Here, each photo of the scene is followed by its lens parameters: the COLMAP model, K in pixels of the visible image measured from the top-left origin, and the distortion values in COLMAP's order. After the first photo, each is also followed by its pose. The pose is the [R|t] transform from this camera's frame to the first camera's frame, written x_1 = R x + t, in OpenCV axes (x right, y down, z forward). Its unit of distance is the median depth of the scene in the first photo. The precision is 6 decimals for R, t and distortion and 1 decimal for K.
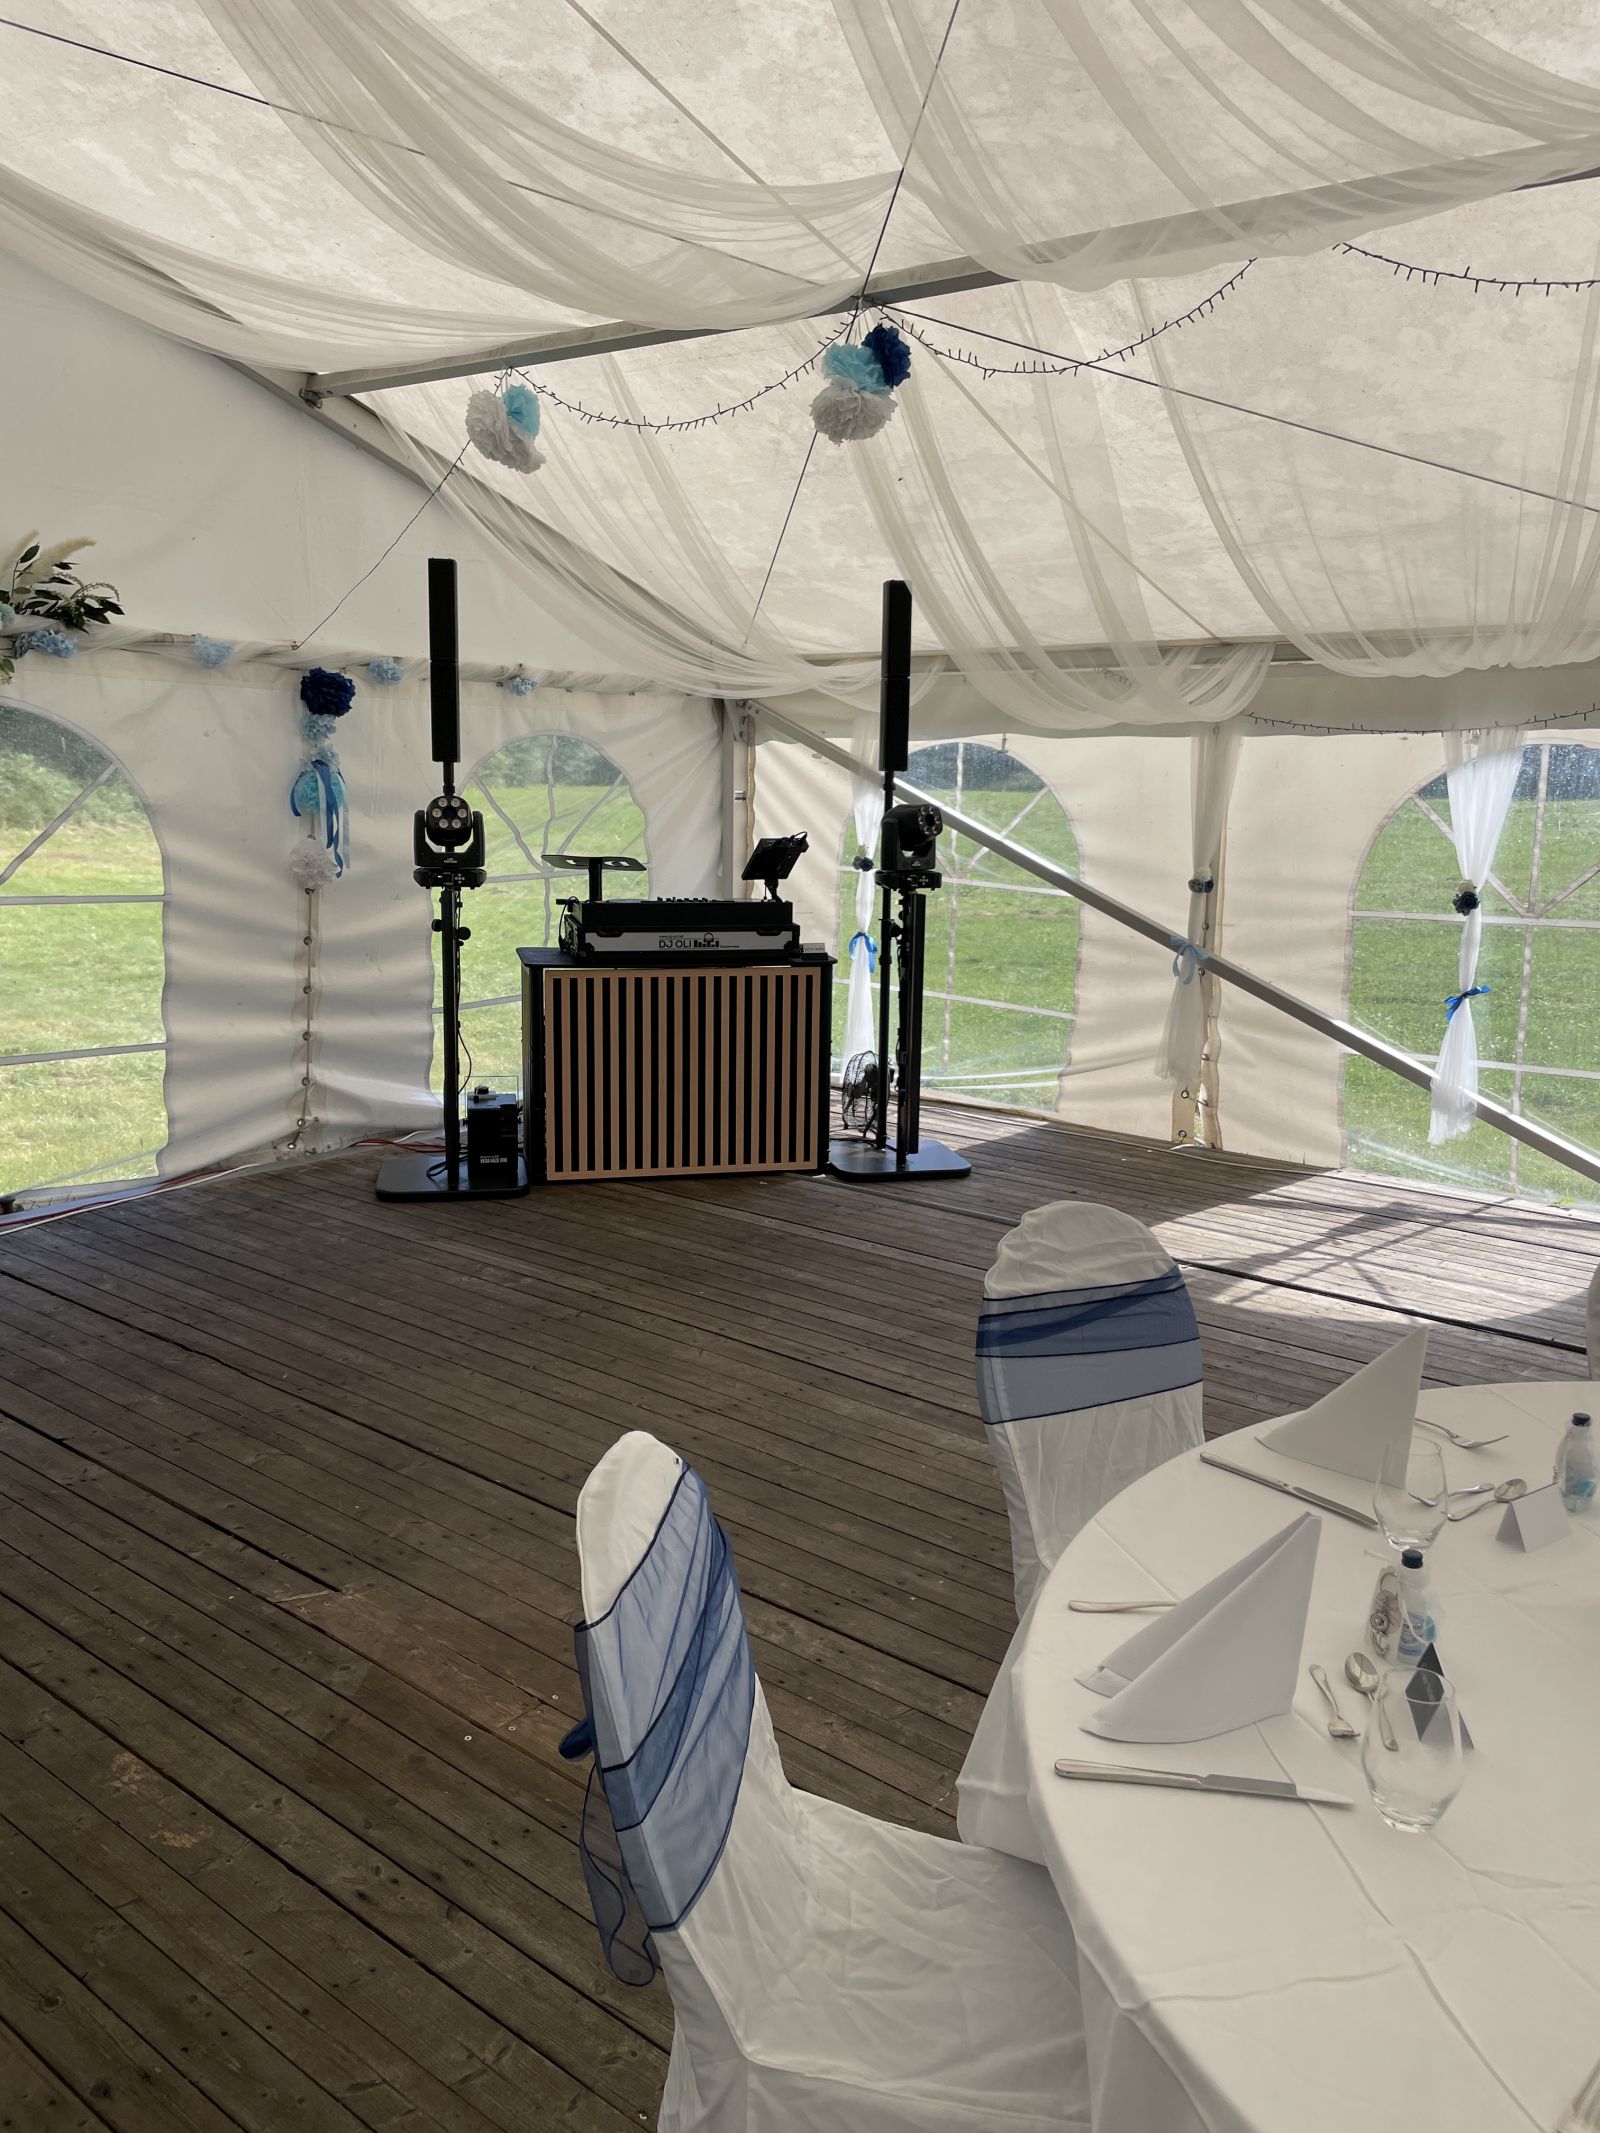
lens RADIAL K [[1567.8, 0, 792.6], [0, 1567.8, 1057.0], [0, 0, 1]] dist [0.091412, -0.121273]
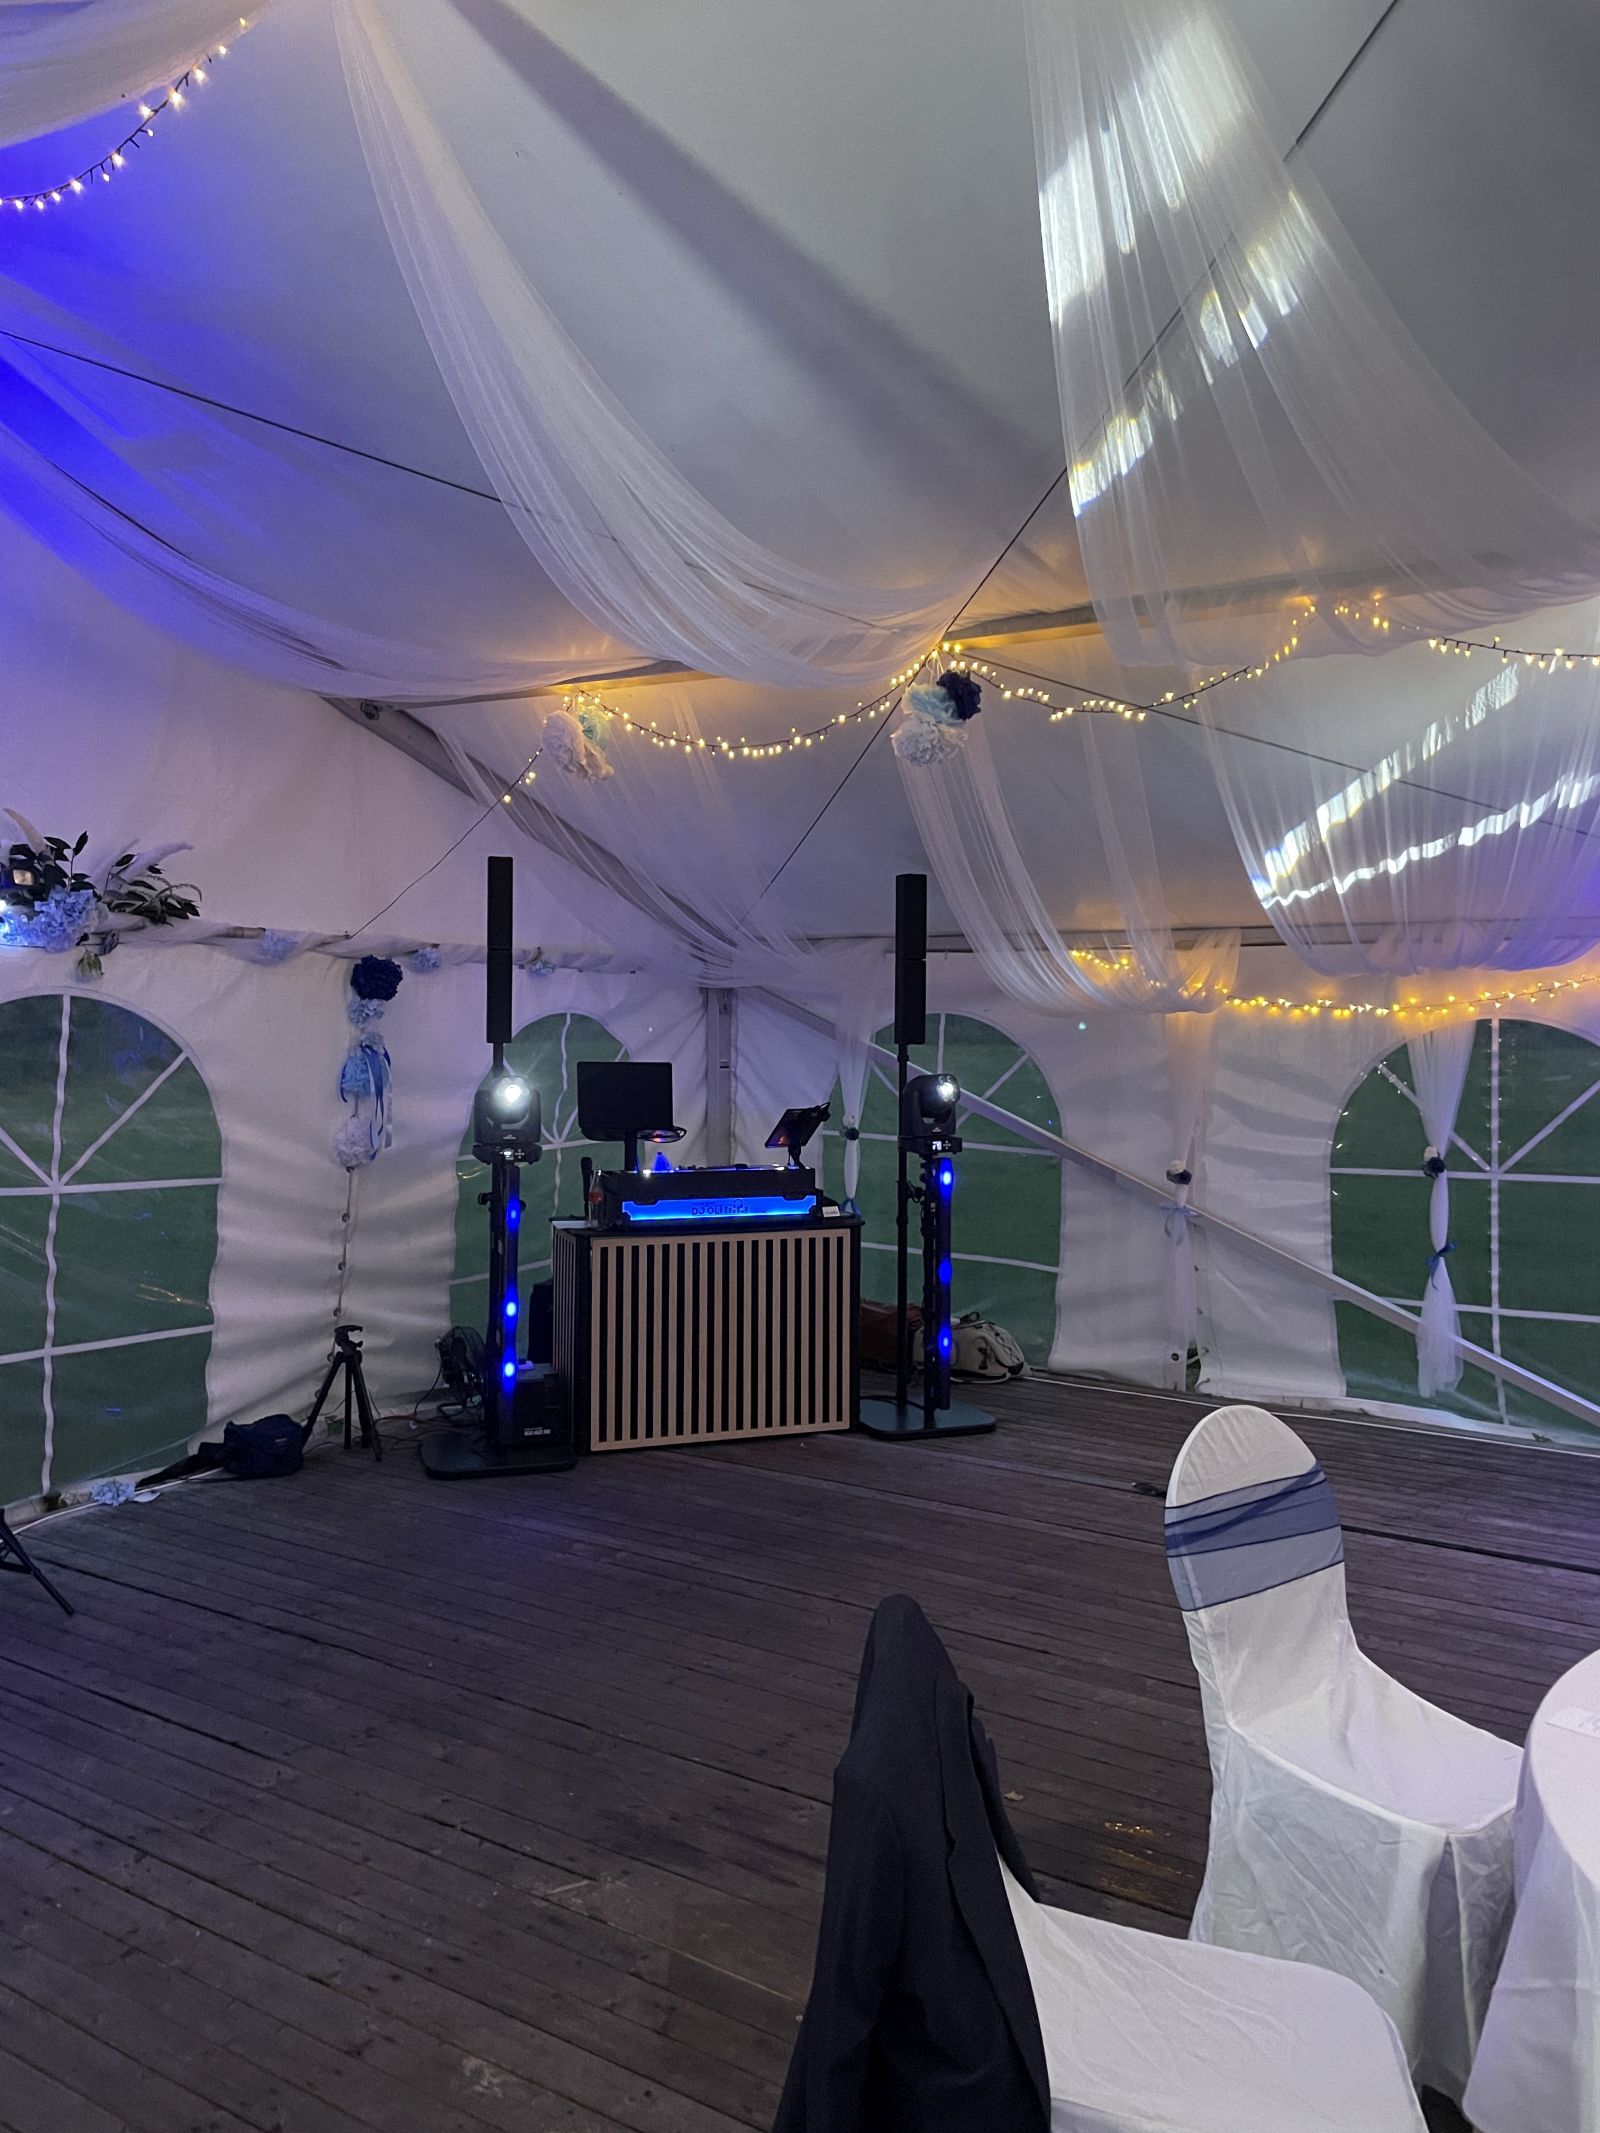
lens RADIAL K [[1567.8, 0, 792.6], [0, 1567.8, 1057.0], [0, 0, 1]] dist [0.091412, -0.121273]
pose [[0.994116, -0.012515, 0.107599, -0.141124], [0.029457, 0.987104, -0.157348, -0.007798], [-0.104243, 0.159592, 0.981664, -0.043616]]
